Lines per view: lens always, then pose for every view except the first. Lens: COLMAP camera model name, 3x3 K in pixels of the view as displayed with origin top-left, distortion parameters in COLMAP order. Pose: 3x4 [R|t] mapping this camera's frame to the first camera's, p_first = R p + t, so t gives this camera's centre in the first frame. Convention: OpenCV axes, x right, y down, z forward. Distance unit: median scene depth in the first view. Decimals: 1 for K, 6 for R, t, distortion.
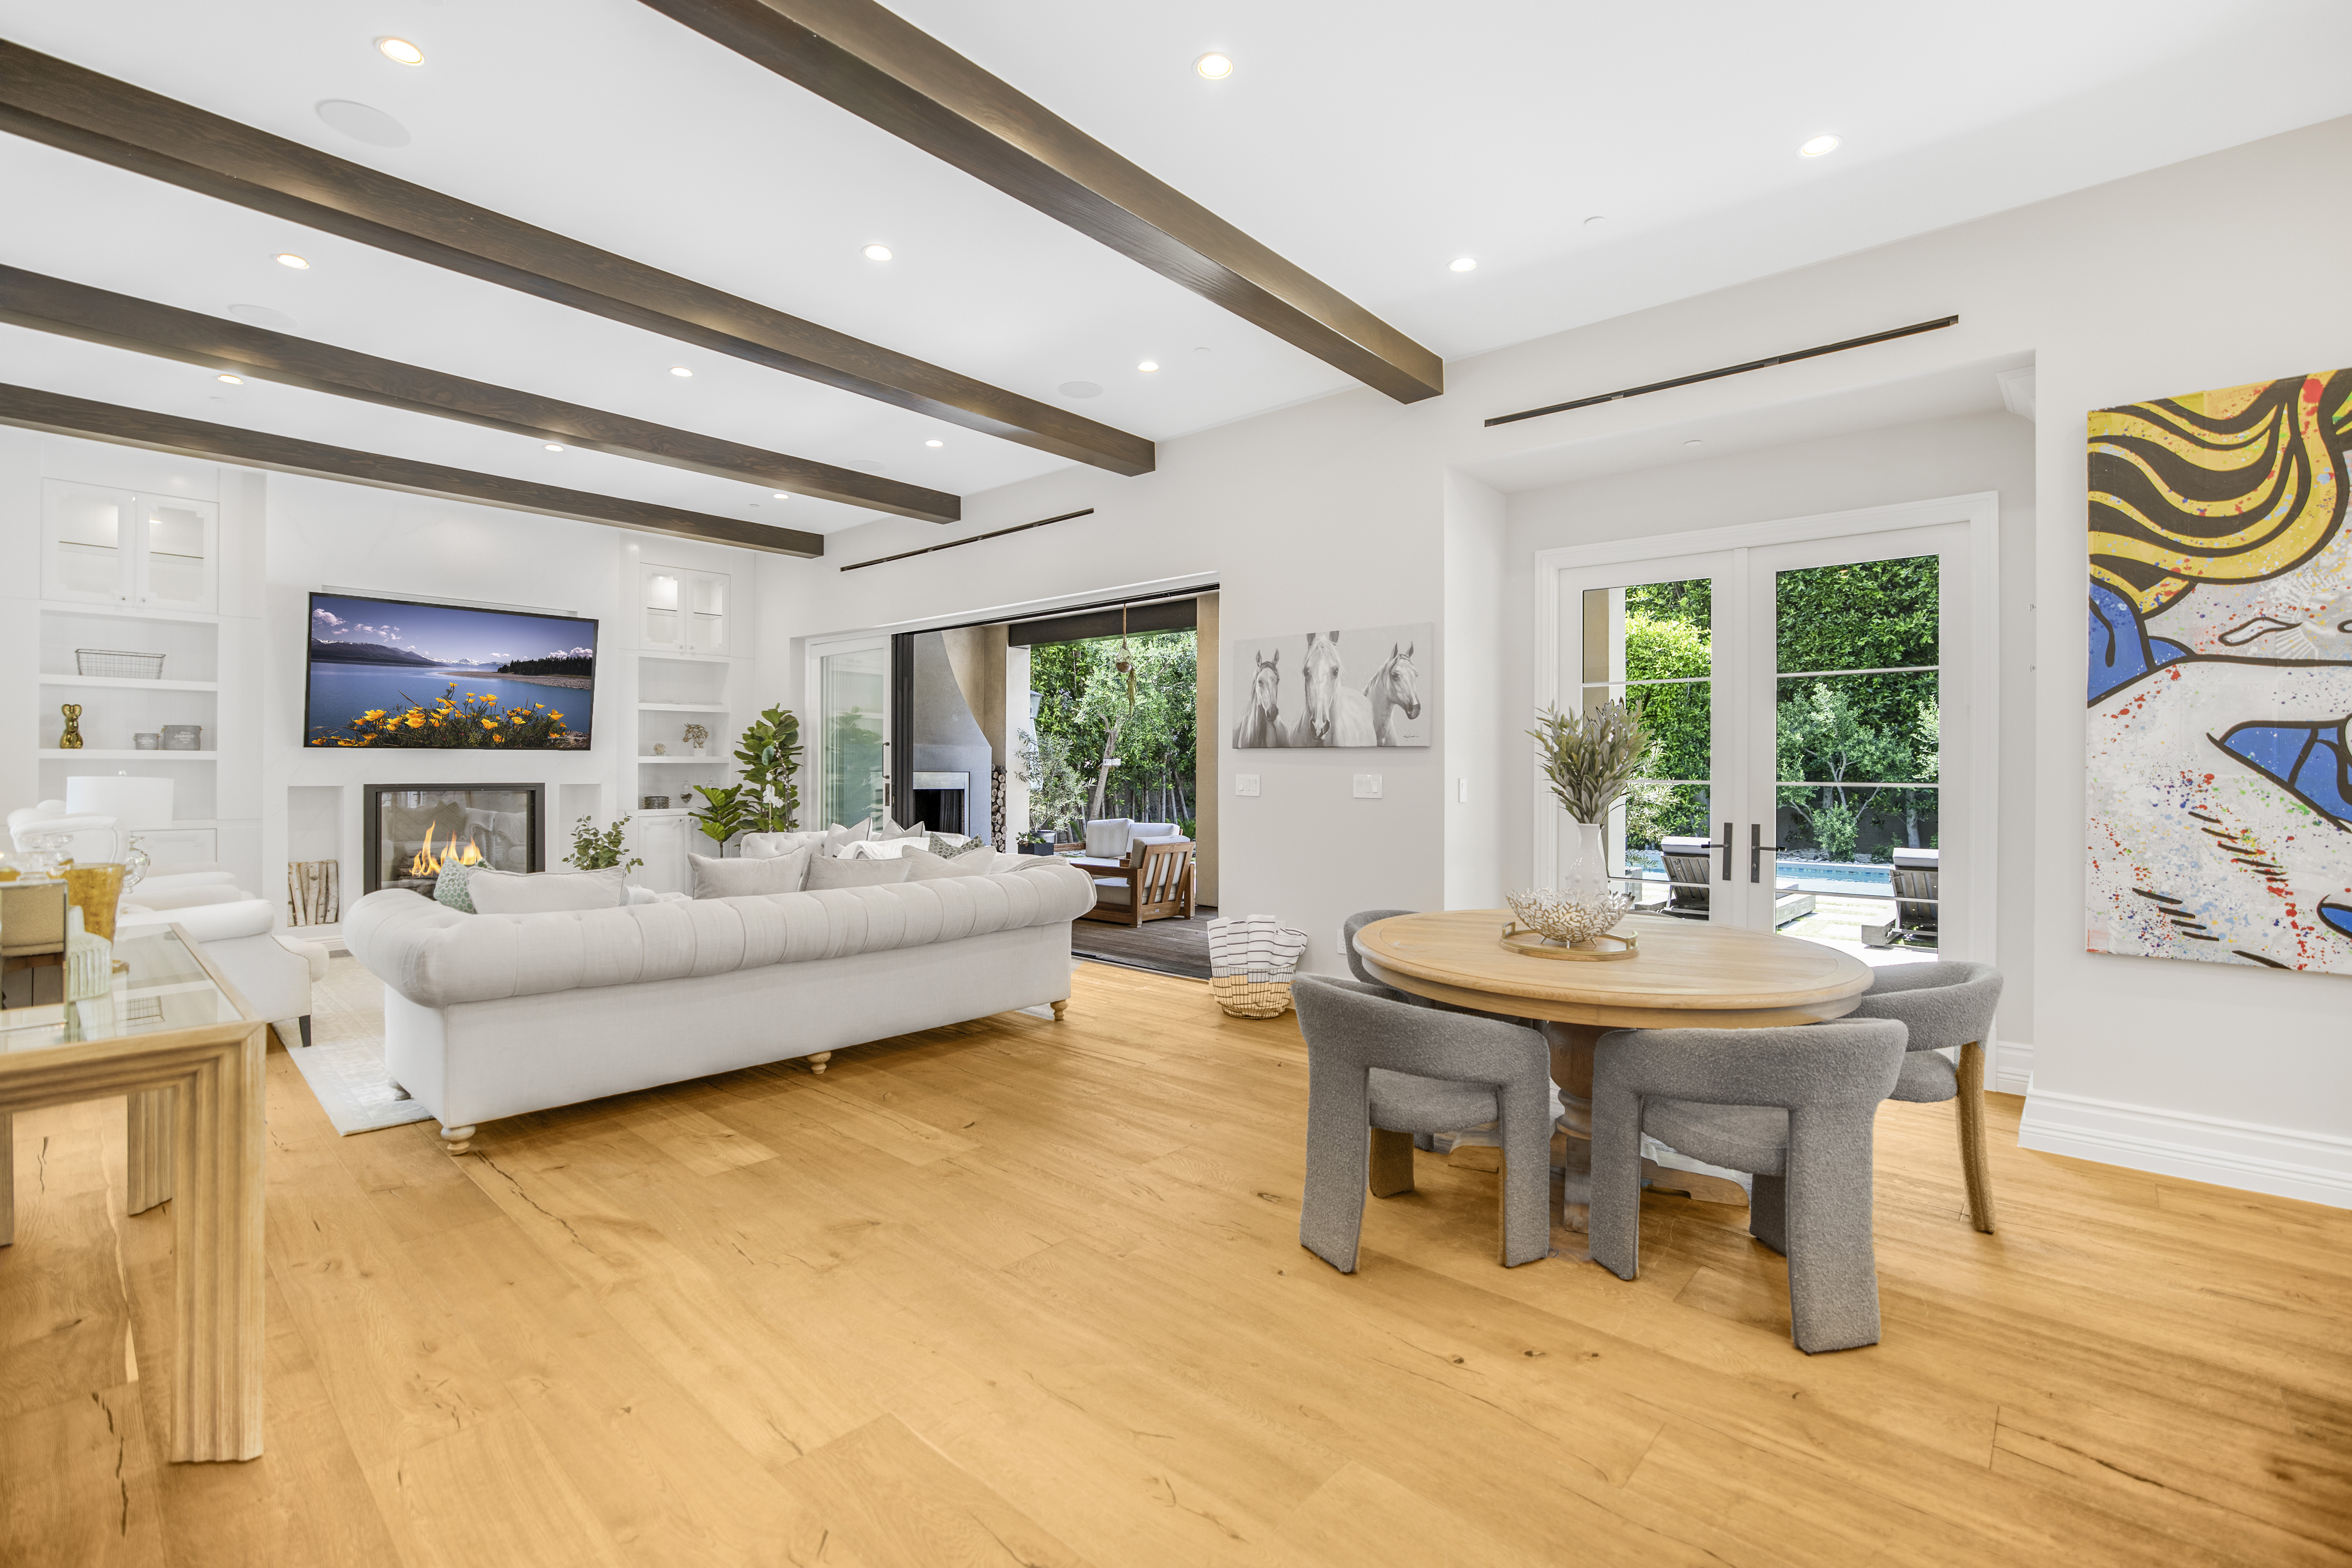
lens RADIAL K [[1045.6, 0, 1160.0], [0, 1045.6, 766.5], [0, 0, 1]] dist [-0.046518, 0.018052]
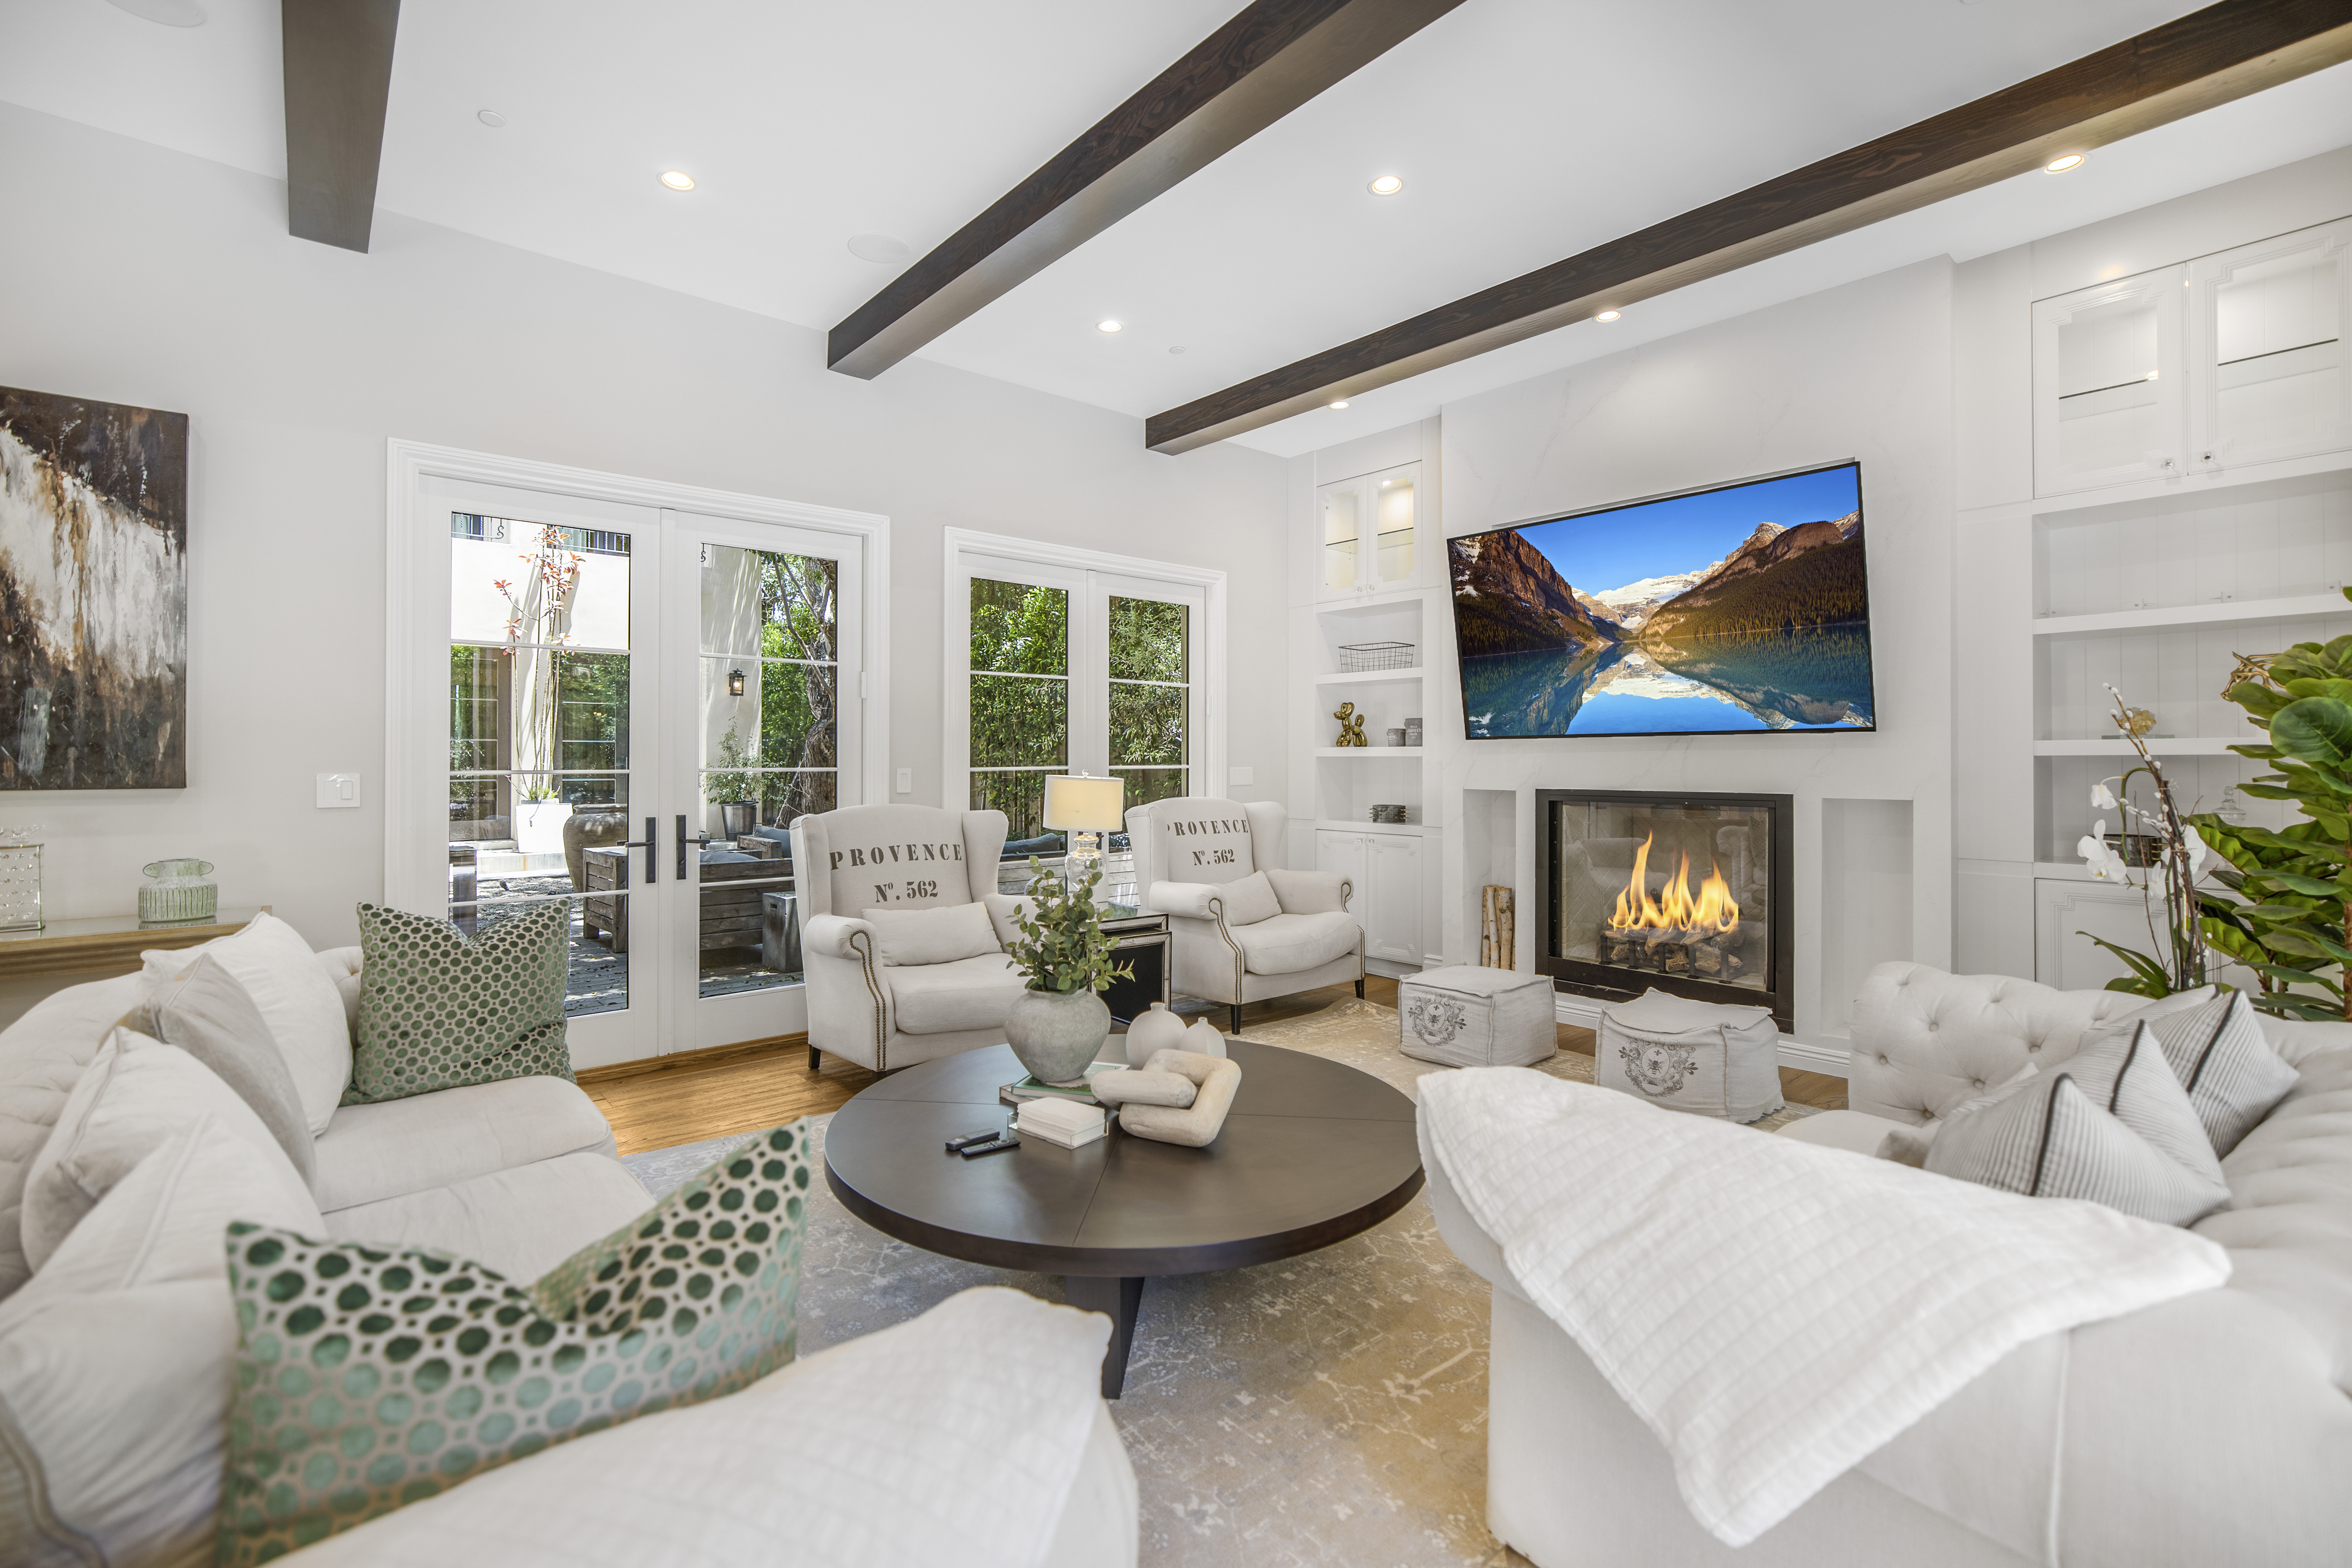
lens RADIAL K [[1029.3, 0, 1180.2], [0, 1029.3, 774.9], [0, 0, 1]] dist [-0.031589, 0.017286]
pose [[-0.134622, 0.009824, -0.990848, -0.037610], [0.001149, 0.999952, 0.009759, -0.000400], [0.990896, 0.000175, -0.134626, 0.954362]]
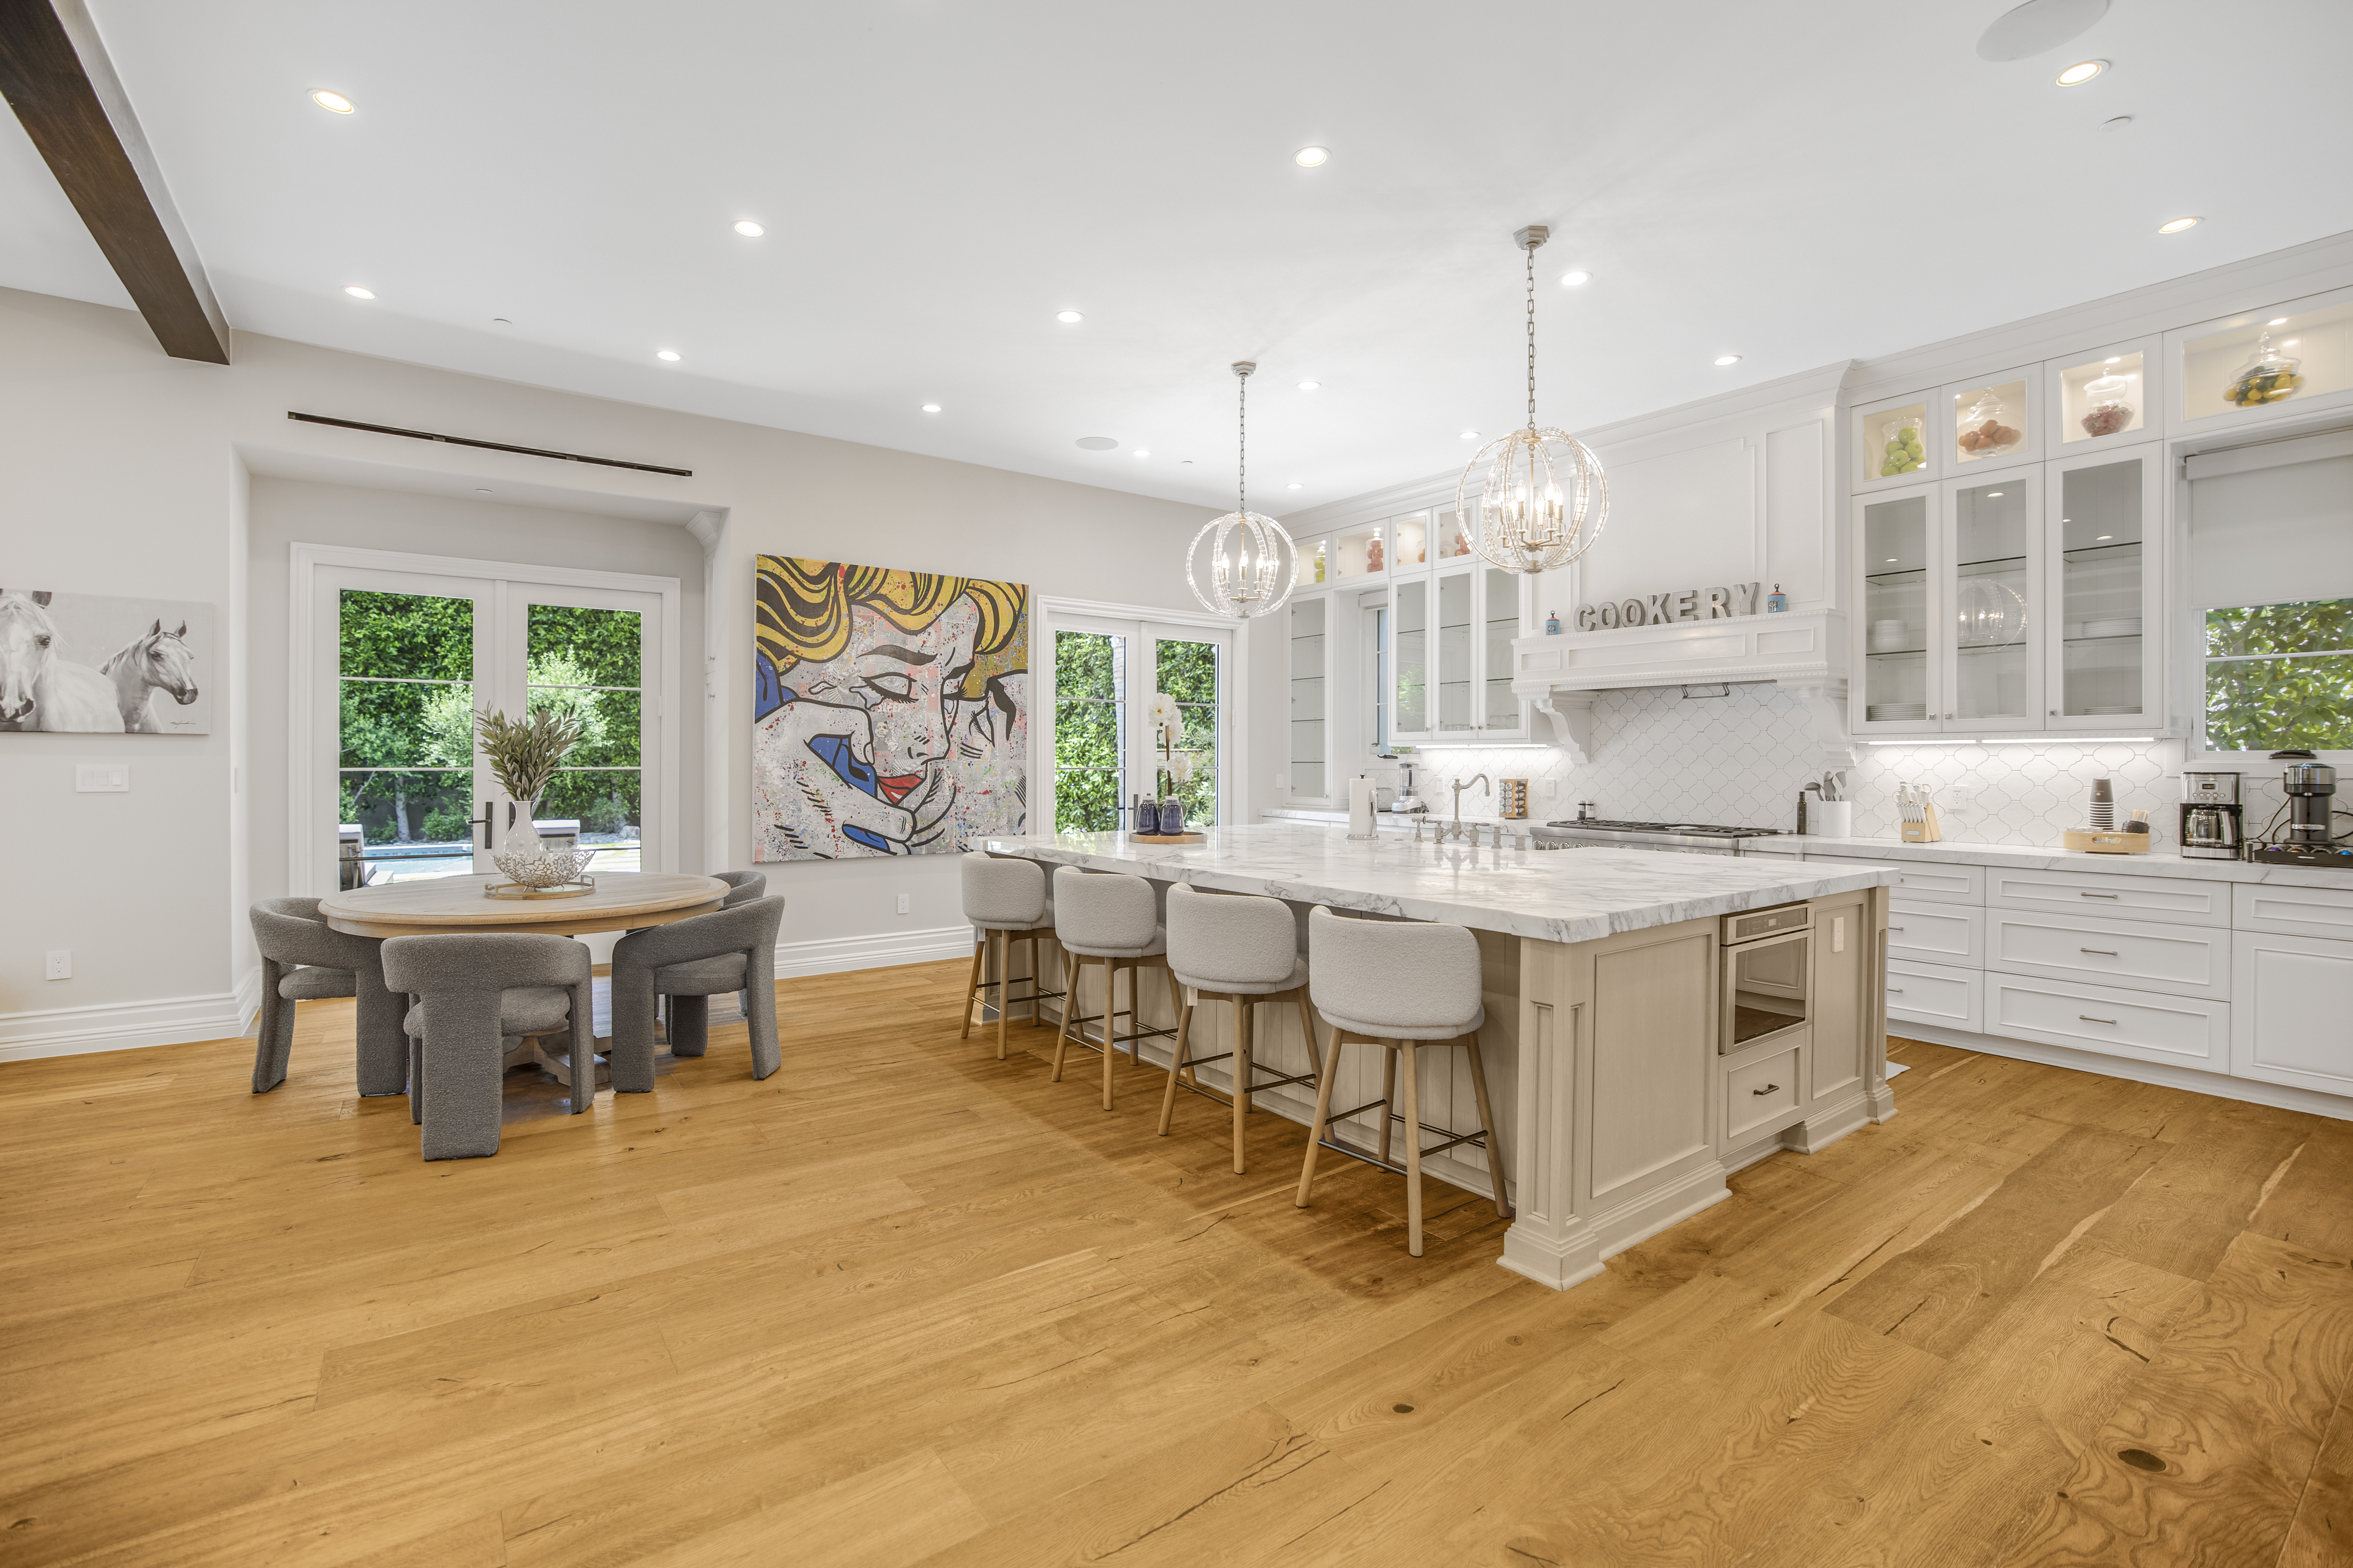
lens RADIAL K [[1045.9, 0, 1160.5], [0, 1045.9, 766.5], [0, 0, 1]] dist [-0.046518, 0.018052]
pose [[0.210222, -0.008998, 0.977612, -0.360639], [-0.004360, 0.999939, 0.010141, -0.002713], [-0.977644, -0.006394, 0.210170, -0.029163]]
